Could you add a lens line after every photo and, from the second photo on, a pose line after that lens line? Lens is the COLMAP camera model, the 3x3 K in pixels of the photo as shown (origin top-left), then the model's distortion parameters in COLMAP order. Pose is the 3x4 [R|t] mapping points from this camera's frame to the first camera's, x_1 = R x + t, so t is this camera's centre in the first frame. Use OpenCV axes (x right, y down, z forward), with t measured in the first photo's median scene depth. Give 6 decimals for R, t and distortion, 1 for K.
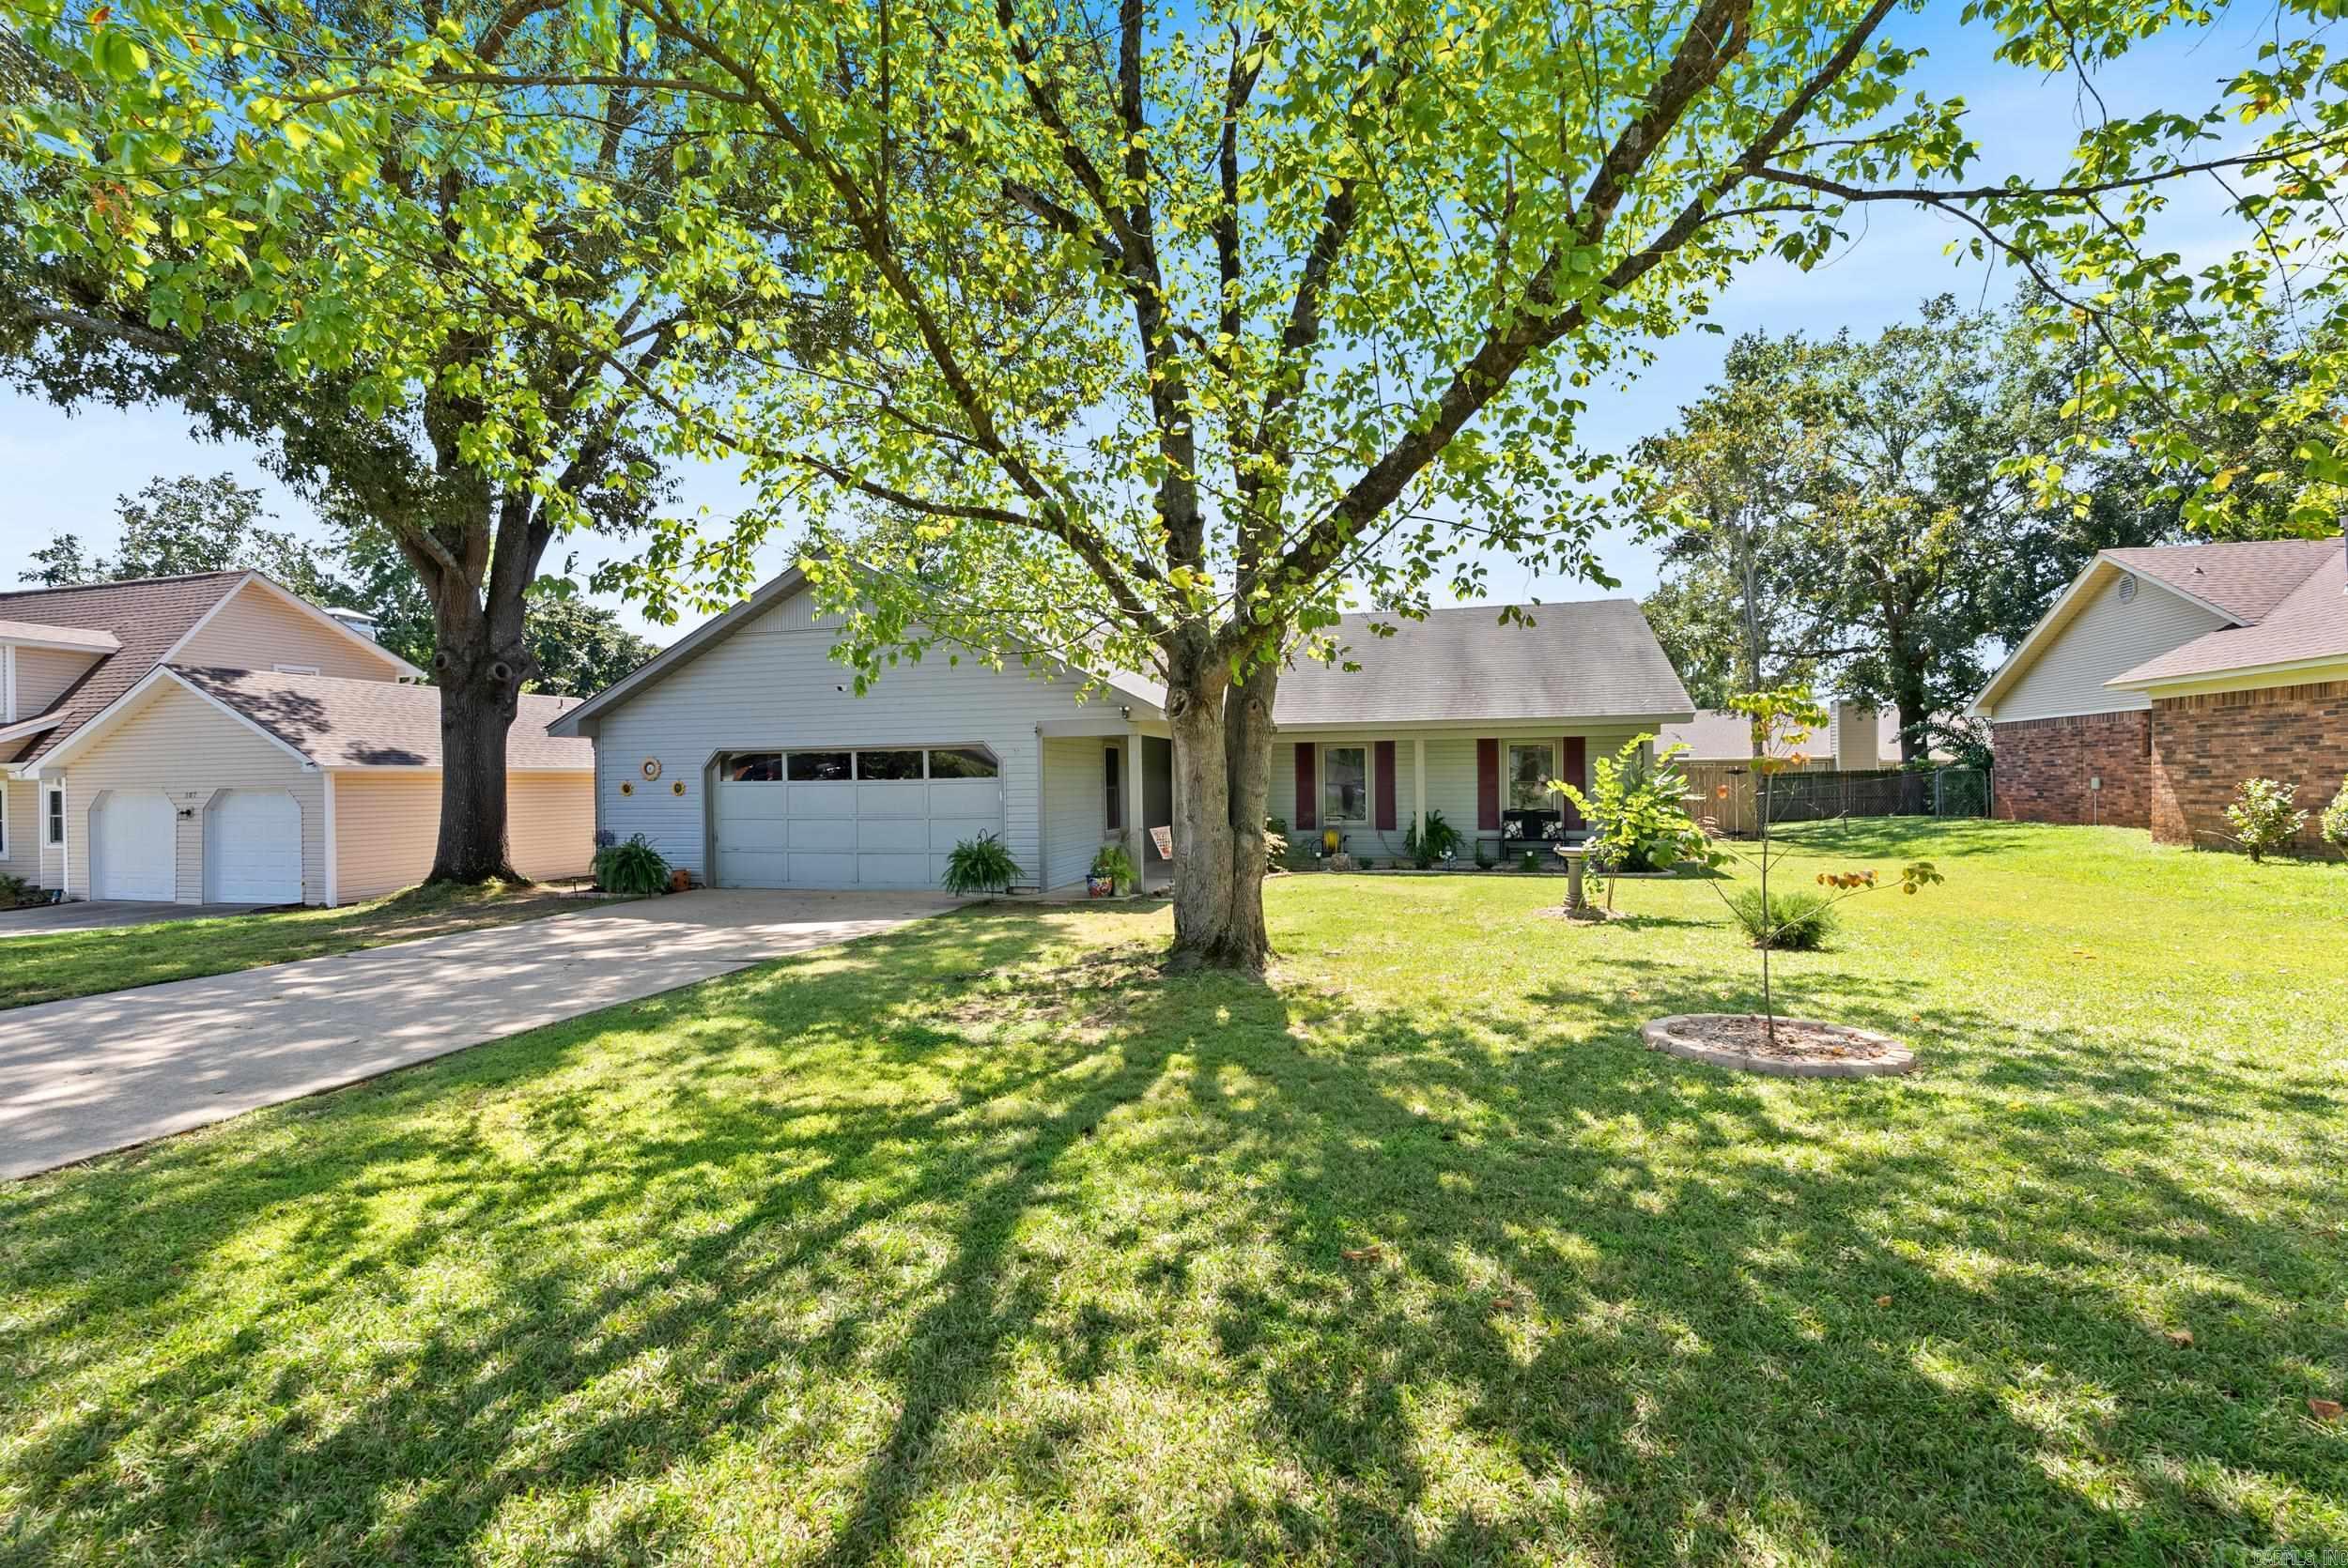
lens RADIAL K [[1035.8, 0, 1174.0], [0, 1035.8, 784.0], [0, 0, 1]] dist [-0.002640, -0.000134]
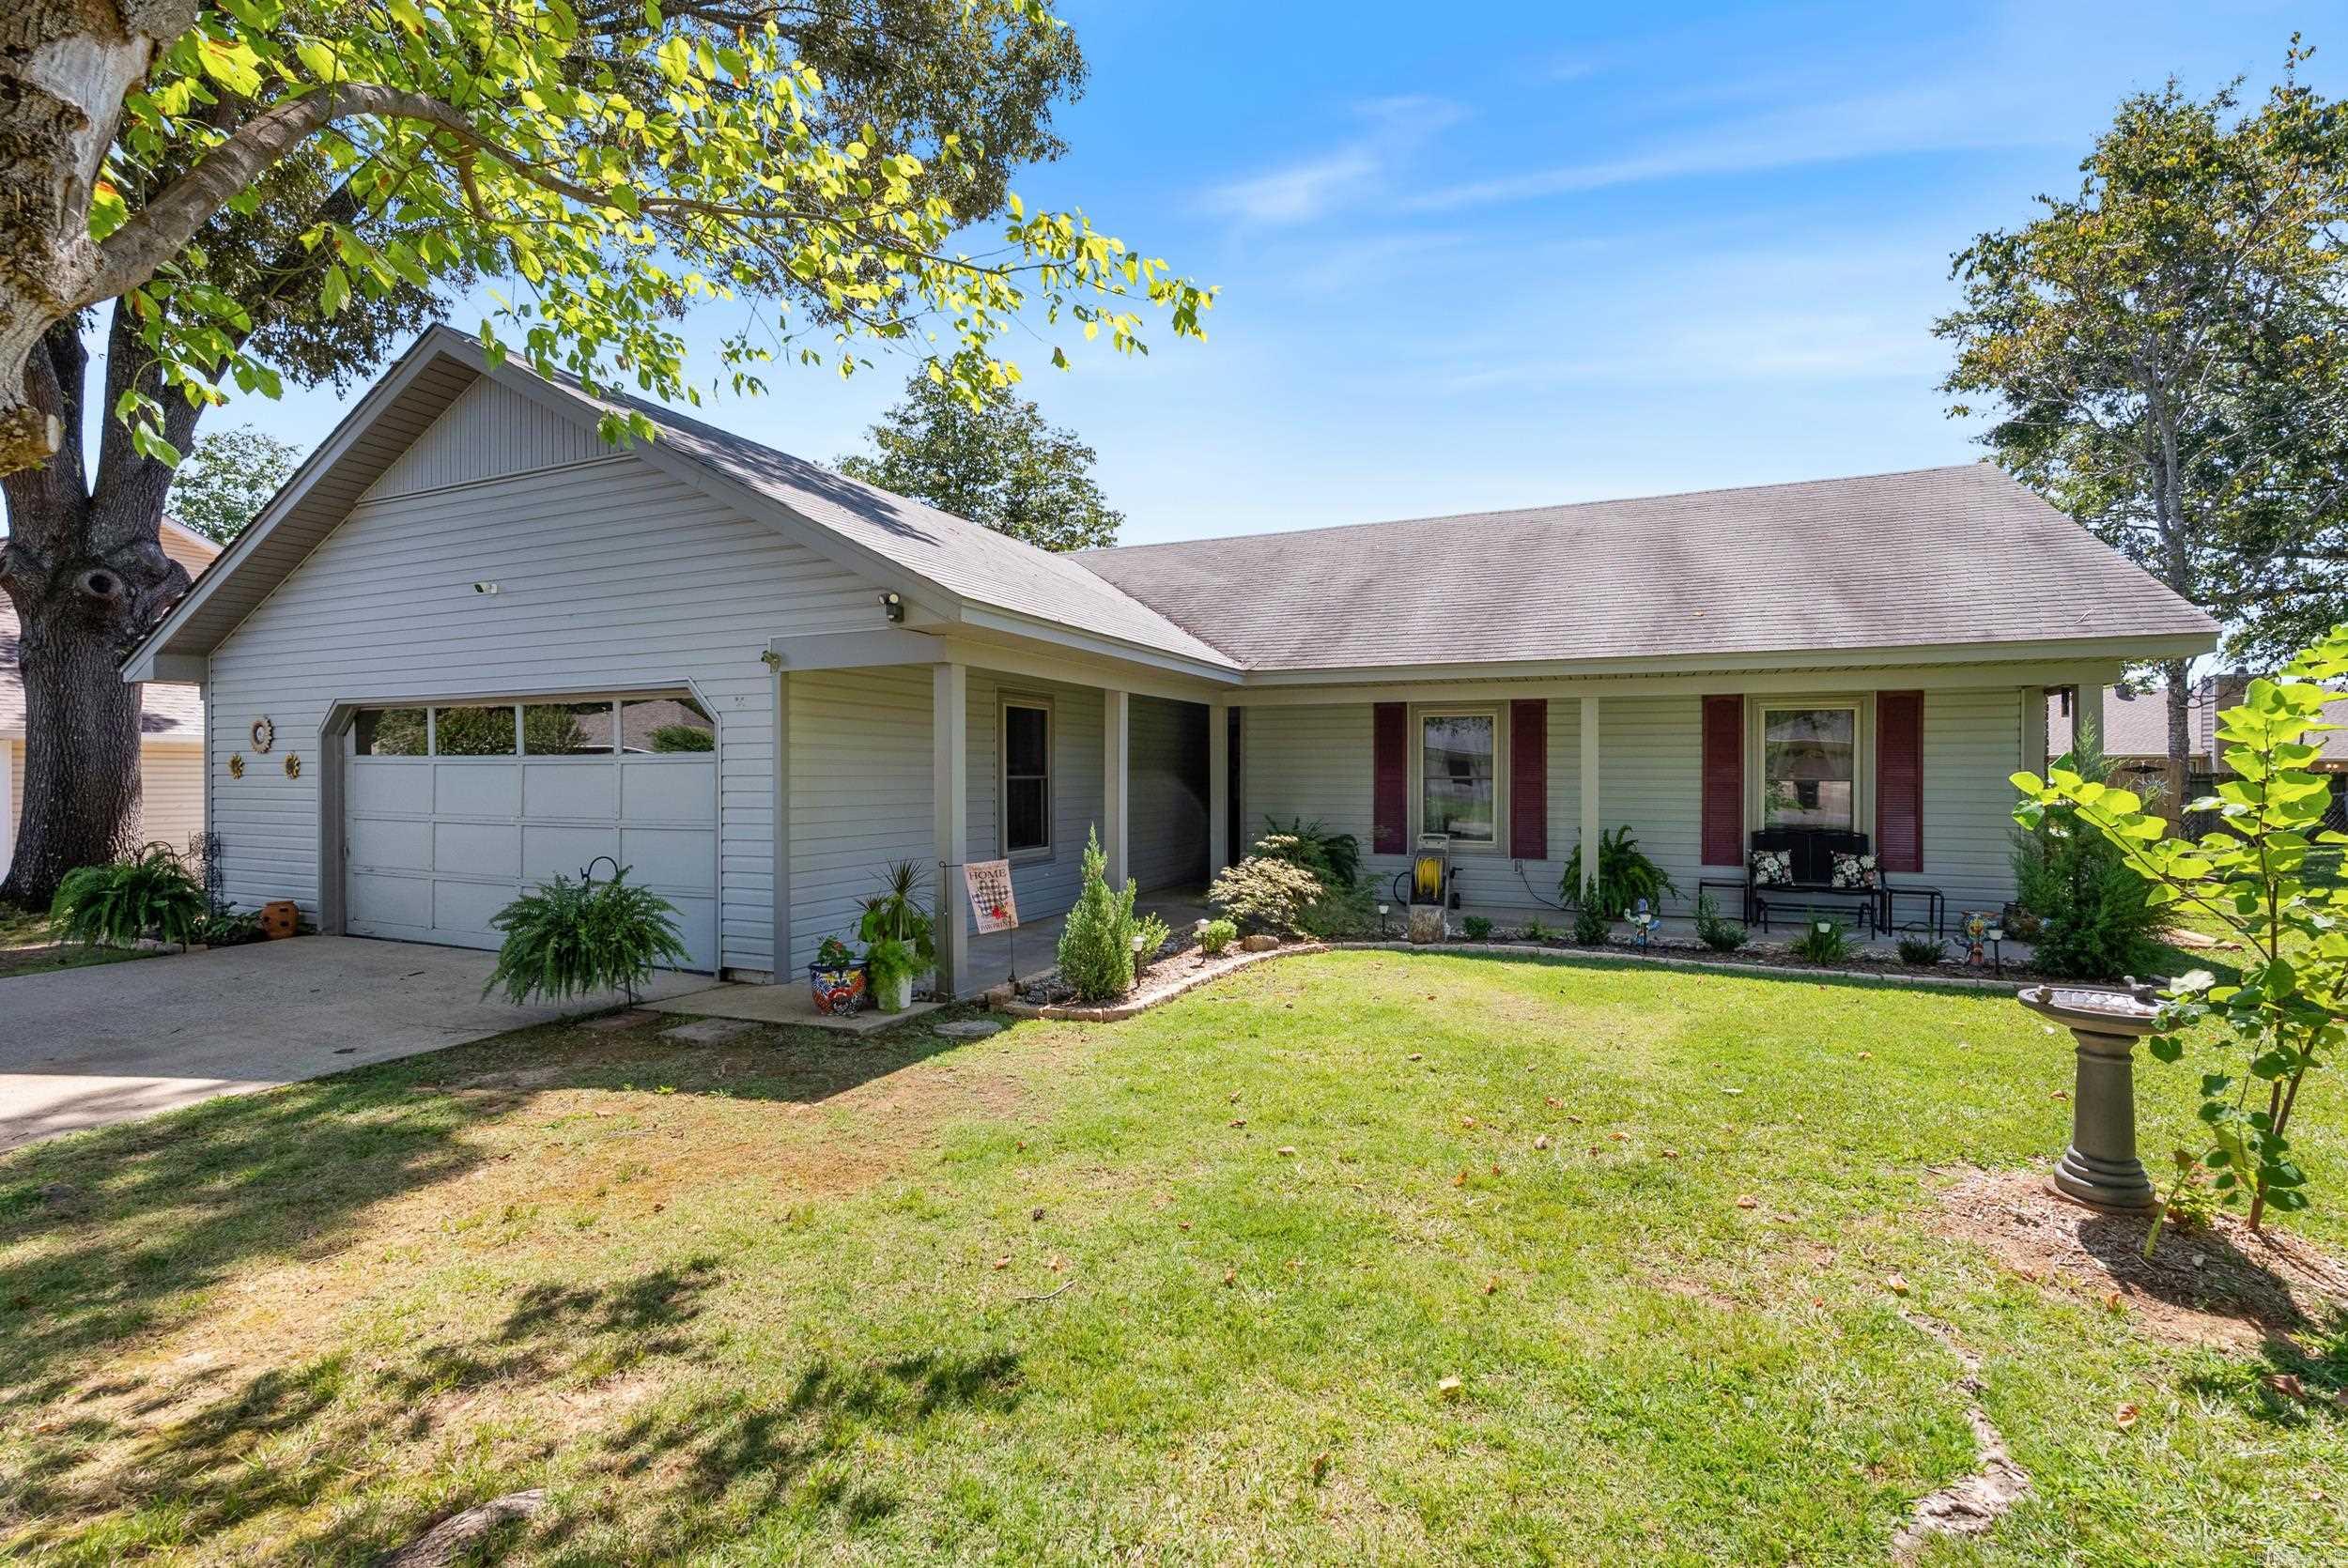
lens RADIAL K [[1035.8, 0, 1174.0], [0, 1035.8, 784.0], [0, 0, 1]] dist [-0.002640, -0.000134]
pose [[0.986731, 0.016807, -0.161491, 0.117213], [-0.015626, 0.999841, 0.008586, 0.001193], [0.161609, -0.005948, 0.986837, 0.458628]]
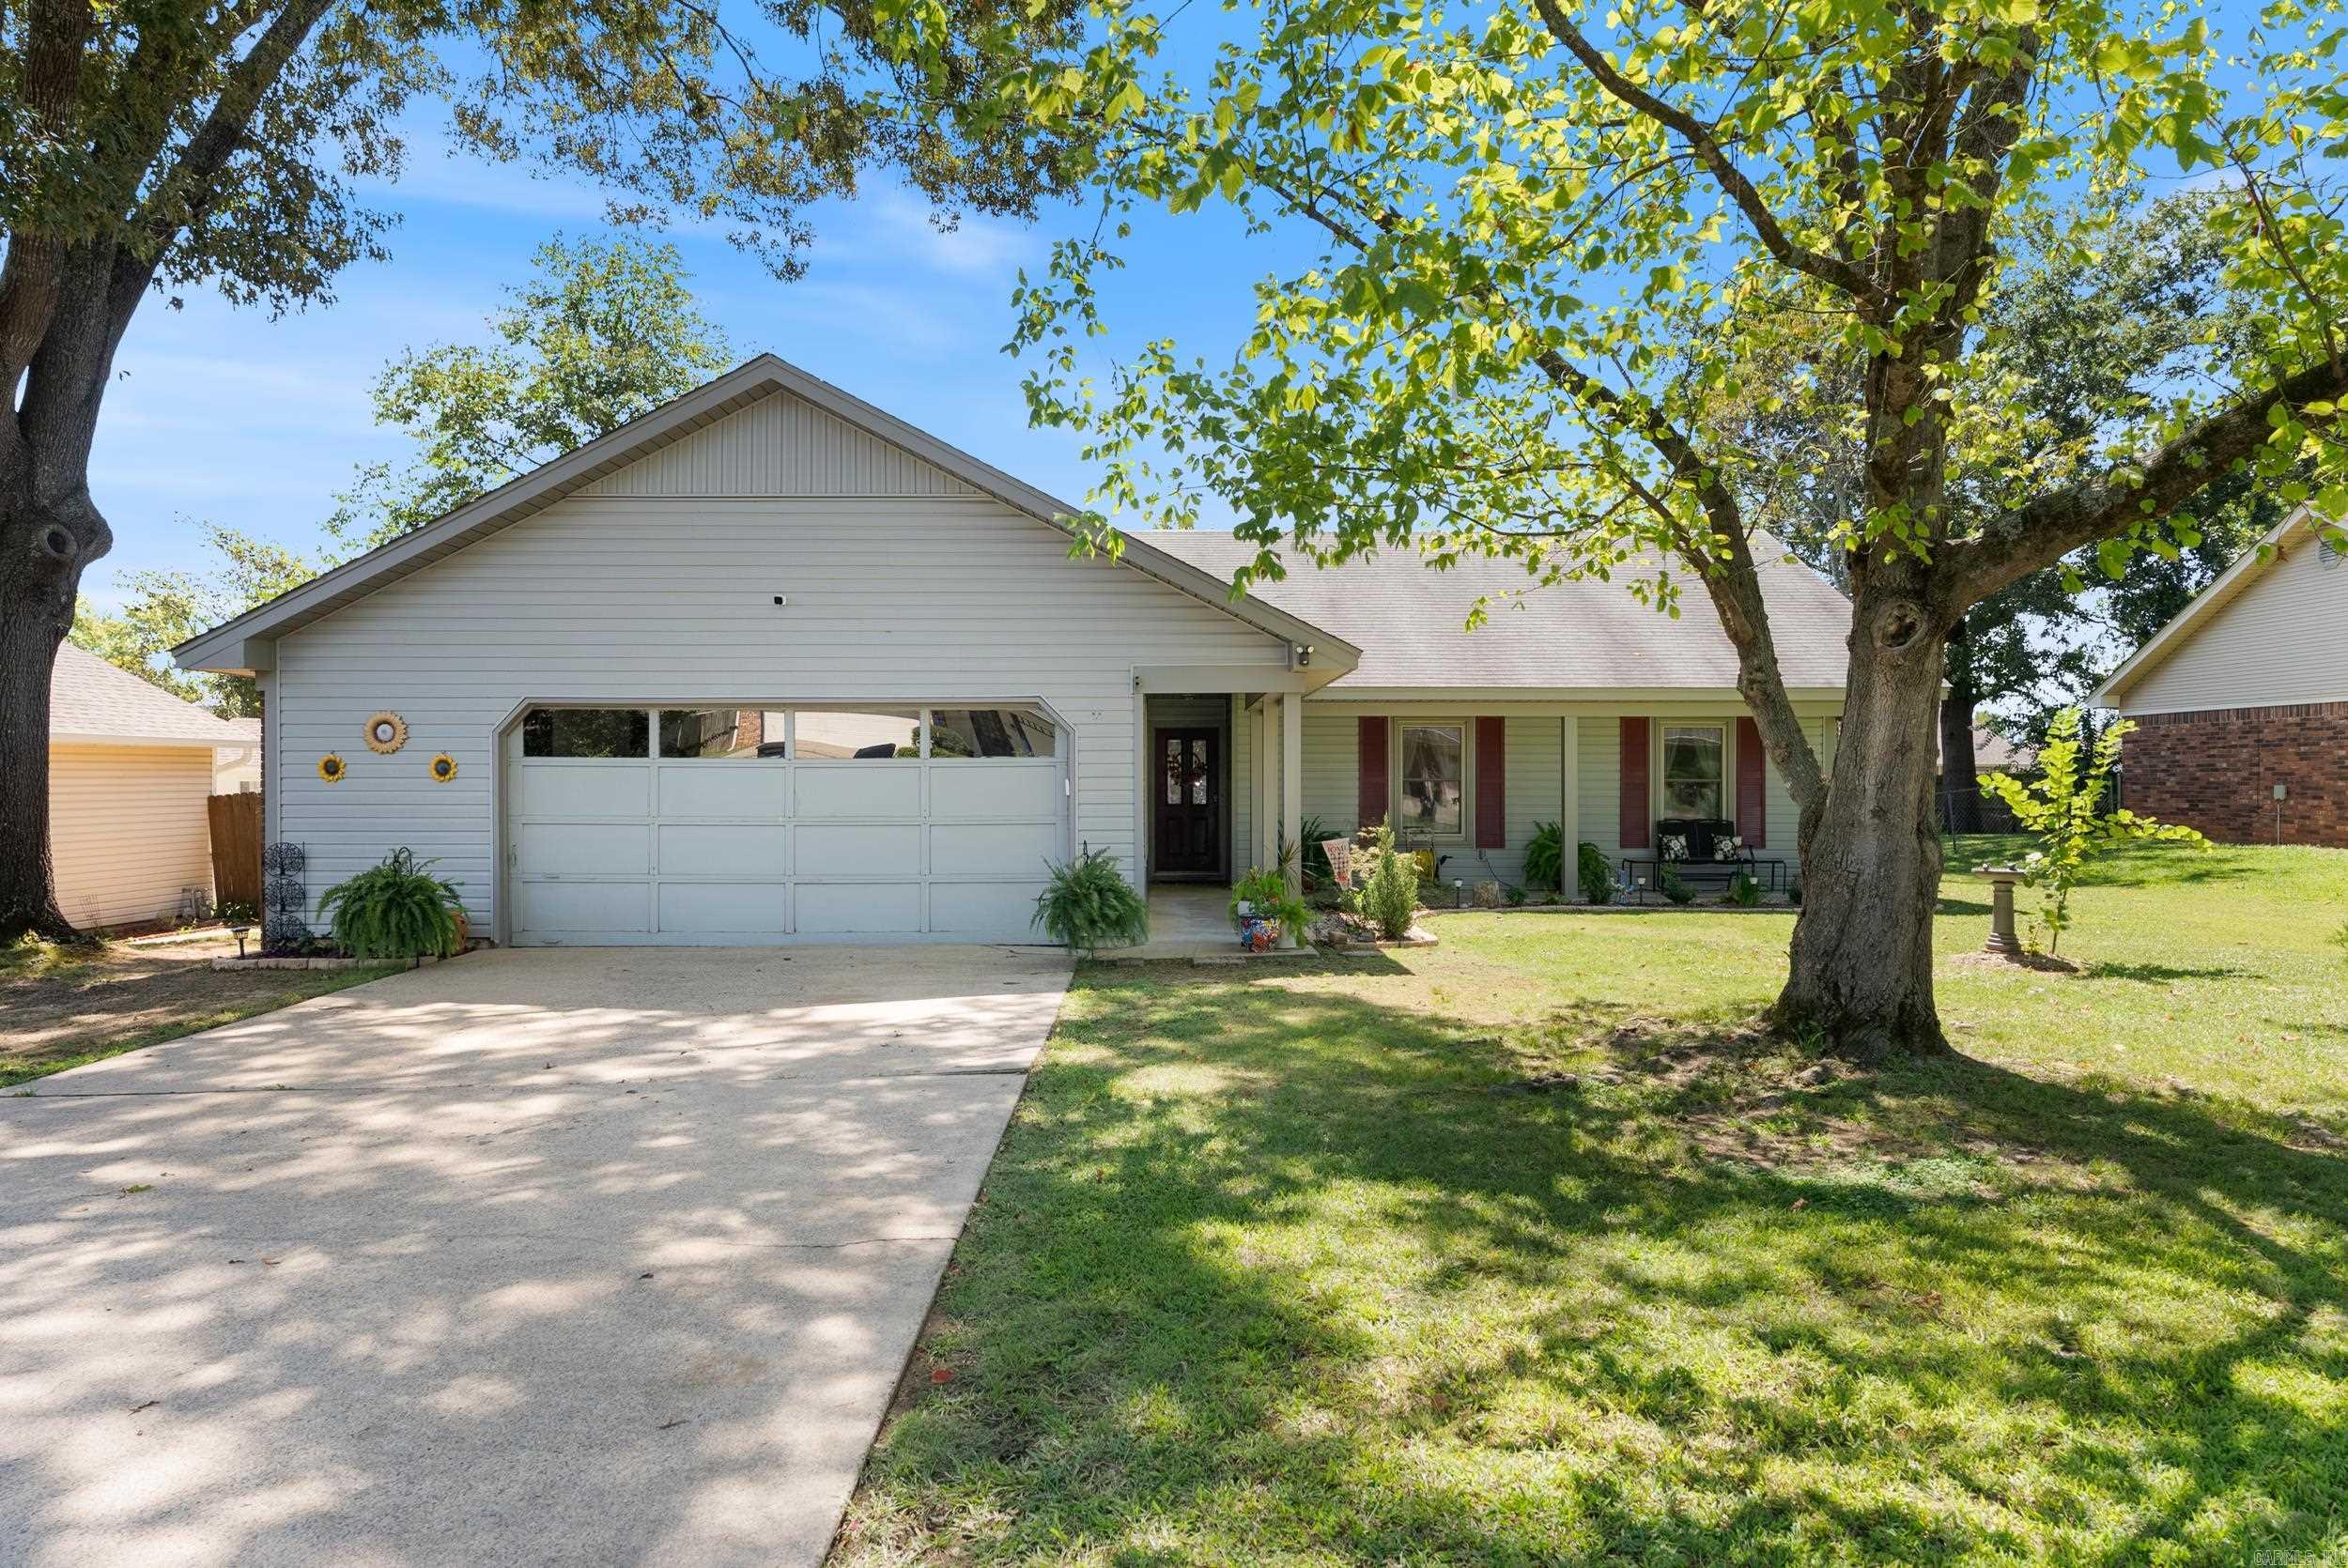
lens RADIAL K [[1500.1, 0, 1174.0], [0, 1500.1, 784.0], [0, 0, 1]] dist [0.001742, 0.000547]
pose [[0.965413, 0.013244, 0.260390, -0.289697], [-0.012522, 0.999912, -0.004432, 0.010548], [-0.260425, 0.001018, 0.965493, 0.114162]]
